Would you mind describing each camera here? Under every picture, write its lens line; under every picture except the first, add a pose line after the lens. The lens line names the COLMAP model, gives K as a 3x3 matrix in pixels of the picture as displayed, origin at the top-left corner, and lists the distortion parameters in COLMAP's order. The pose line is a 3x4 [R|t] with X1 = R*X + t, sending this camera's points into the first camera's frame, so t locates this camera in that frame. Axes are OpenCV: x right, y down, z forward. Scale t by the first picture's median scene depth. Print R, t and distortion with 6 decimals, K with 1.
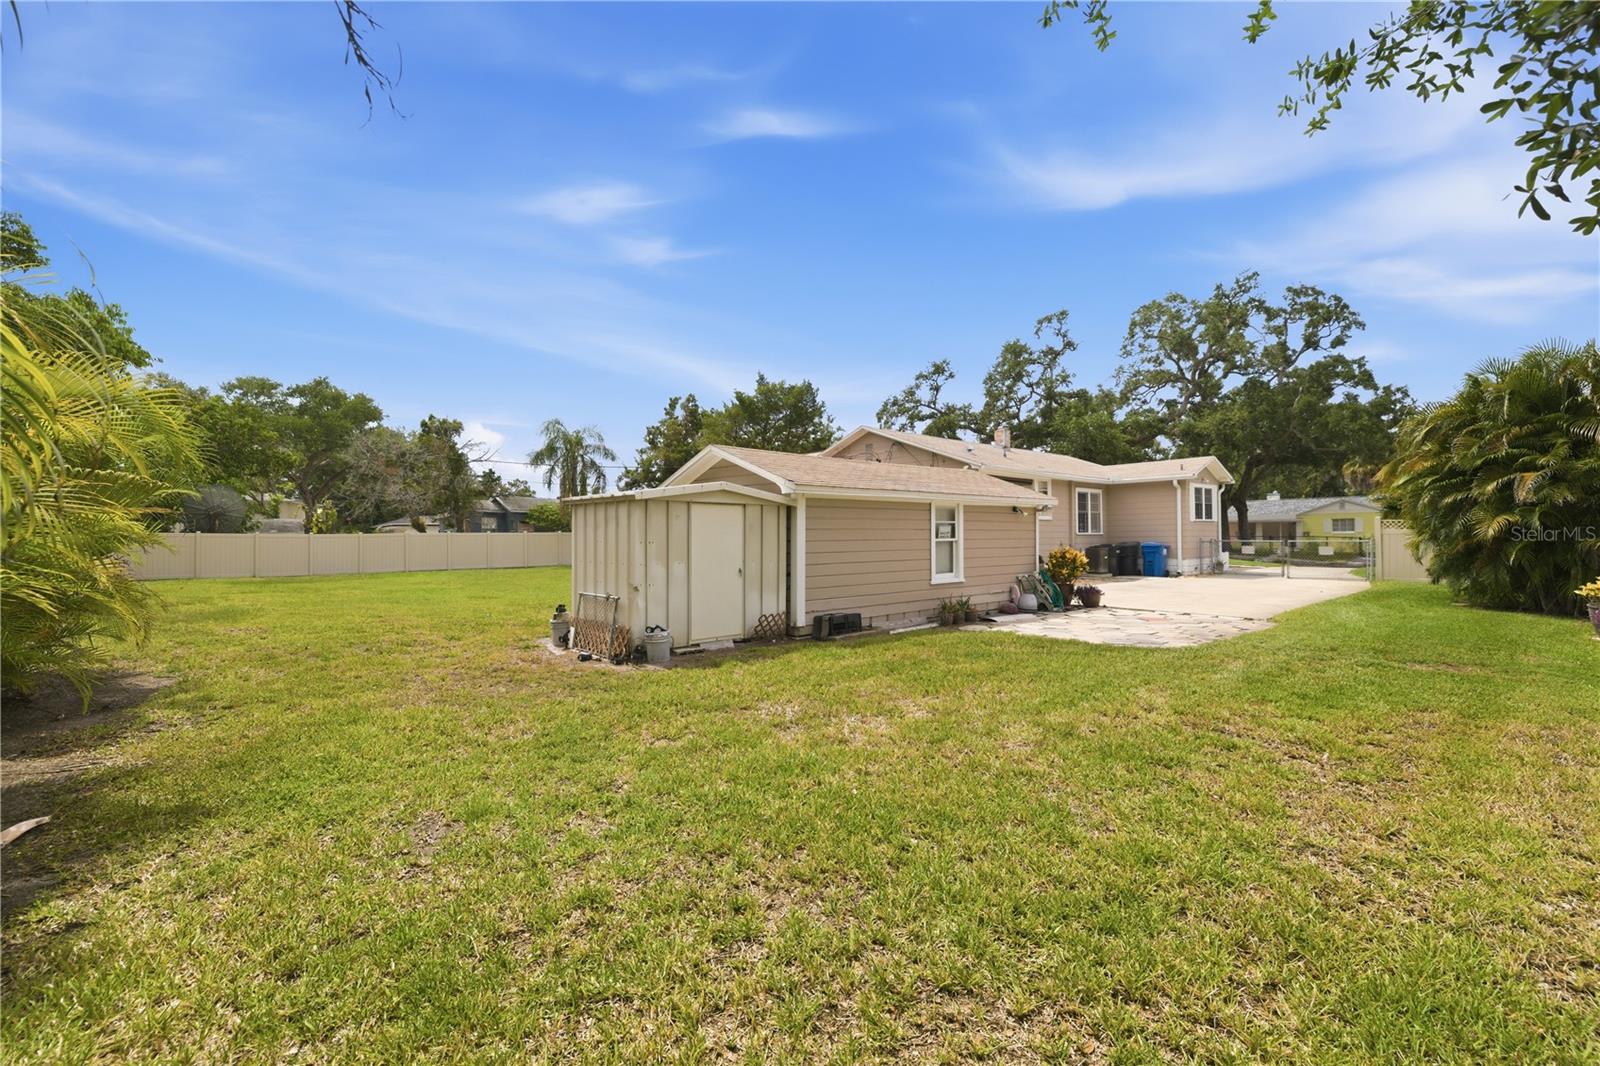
lens RADIAL K [[685.2, 0, 805.8], [0, 685.2, 536.6], [0, 0, 1]] dist [-0.000114, -0.000014]
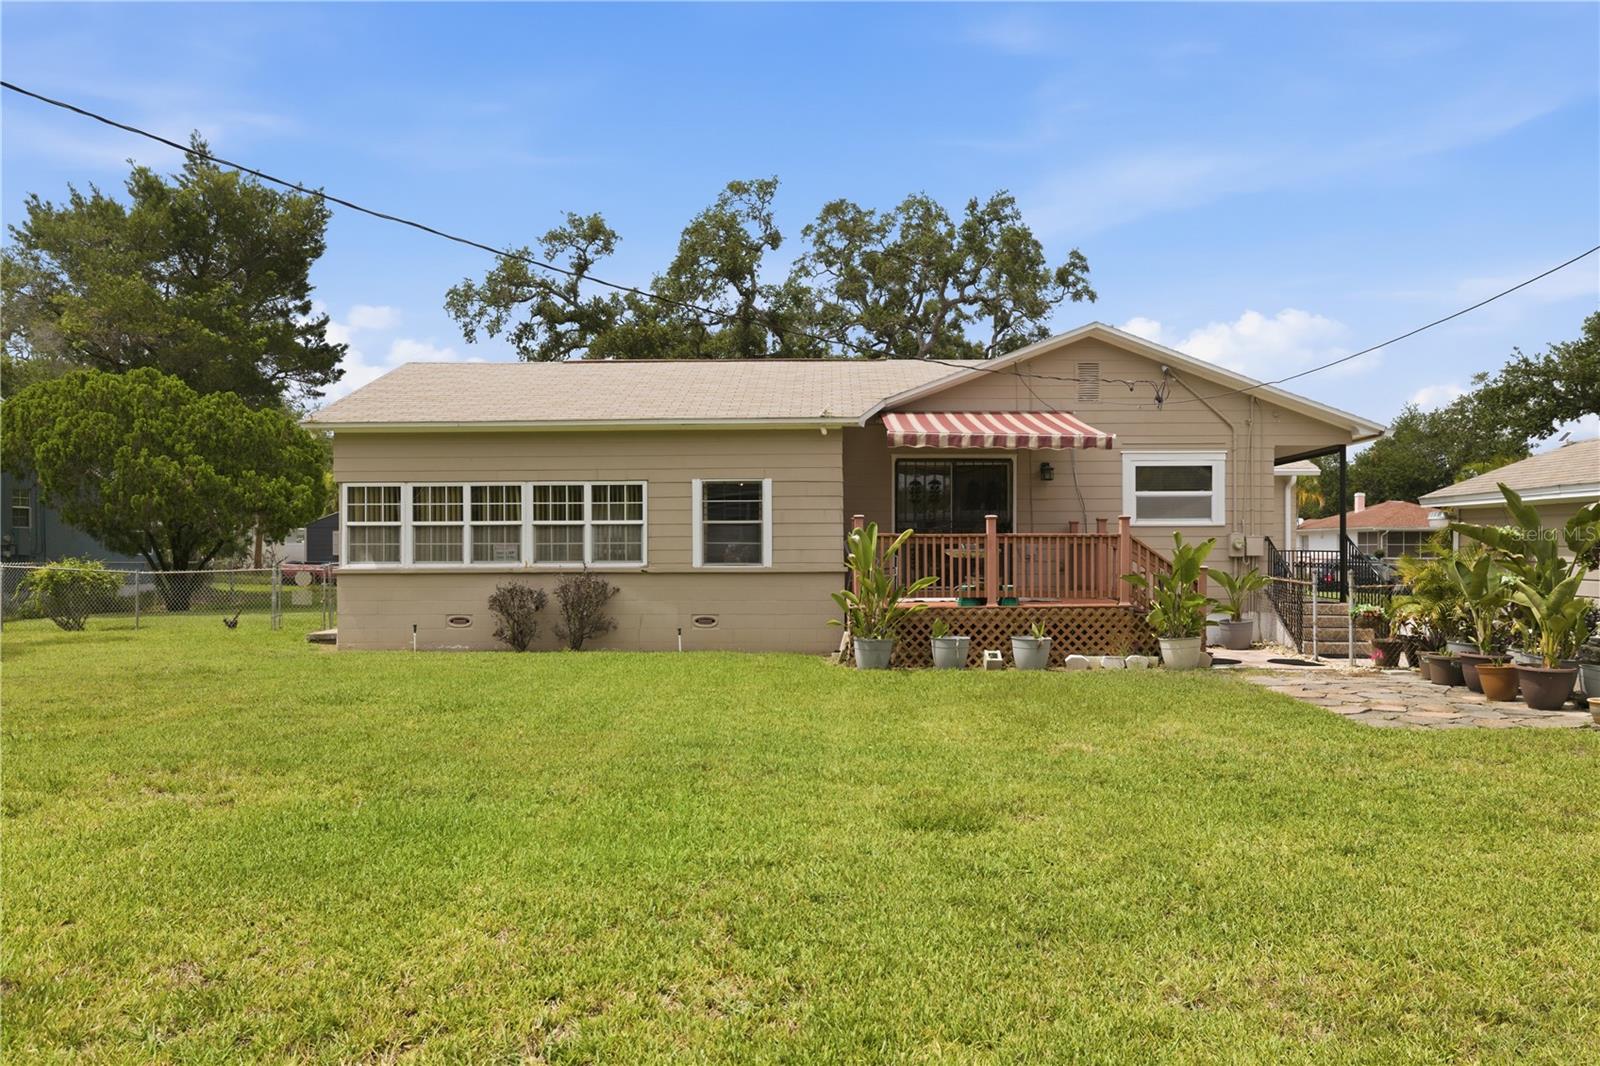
lens RADIAL K [[1097.5, 0, 800.0], [0, 1097.5, 533.0], [0, 0, 1]] dist [-0.000173, 0.004970]
pose [[0.668293, 0.019851, 0.743634, -0.313960], [-0.008670, 0.999784, -0.018897, 0.001210], [-0.743848, 0.006181, 0.668320, 0.318467]]
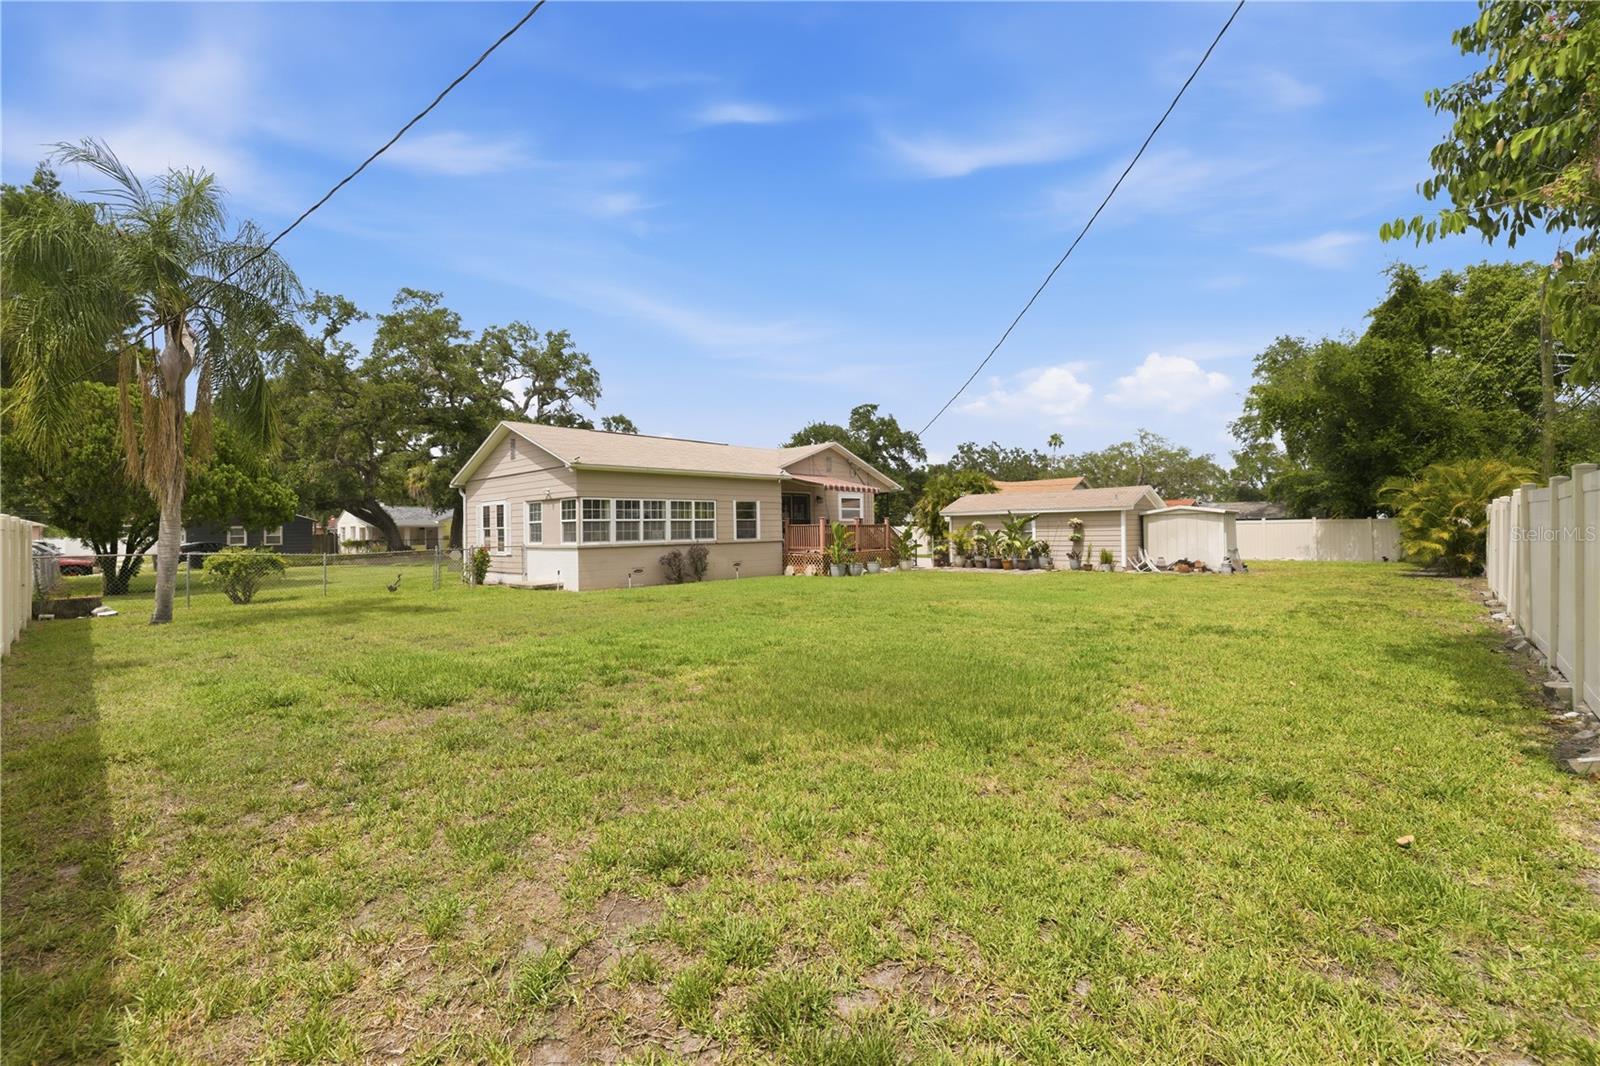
lens RADIAL K [[665.4, 0, 800.0], [0, 665.4, 533.0], [0, 0, 1]] dist [0.001113, -0.000041]
pose [[-0.083862, 0.007710, 0.996448, -0.540973], [0.014436, 0.999875, -0.006521, 0.004355], [-0.996373, 0.013838, -0.083963, 0.572859]]
